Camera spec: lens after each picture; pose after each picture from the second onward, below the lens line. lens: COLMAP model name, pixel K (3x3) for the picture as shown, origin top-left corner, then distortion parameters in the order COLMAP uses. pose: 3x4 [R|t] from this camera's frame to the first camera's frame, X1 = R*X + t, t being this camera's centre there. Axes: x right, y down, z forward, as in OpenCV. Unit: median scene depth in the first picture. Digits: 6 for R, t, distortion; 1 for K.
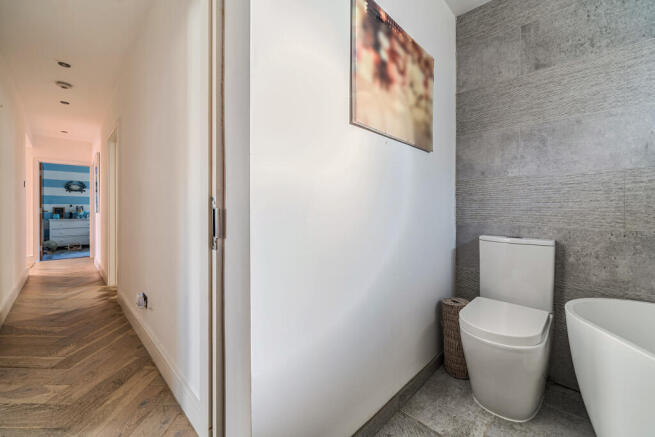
lens RADIAL K [[259.3, 0, 325.3], [0, 259.3, 212.5], [0, 0, 1]] dist [-0.004129, -0.000155]
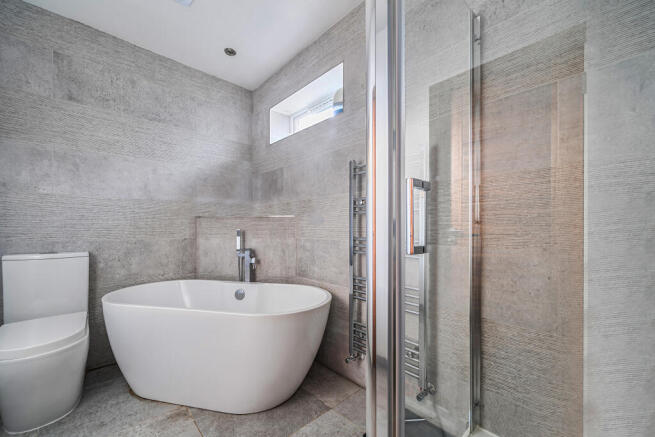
lens RADIAL K [[259.3, 0, 325.5], [0, 259.3, 223.3], [0, 0, 1]] dist [-0.004129, -0.000155]
pose [[0.032587, 0.009169, 0.999427, -0.263120], [0.014408, 0.999850, -0.009642, 0.003324], [-0.999365, 0.014714, 0.032450, -0.135807]]
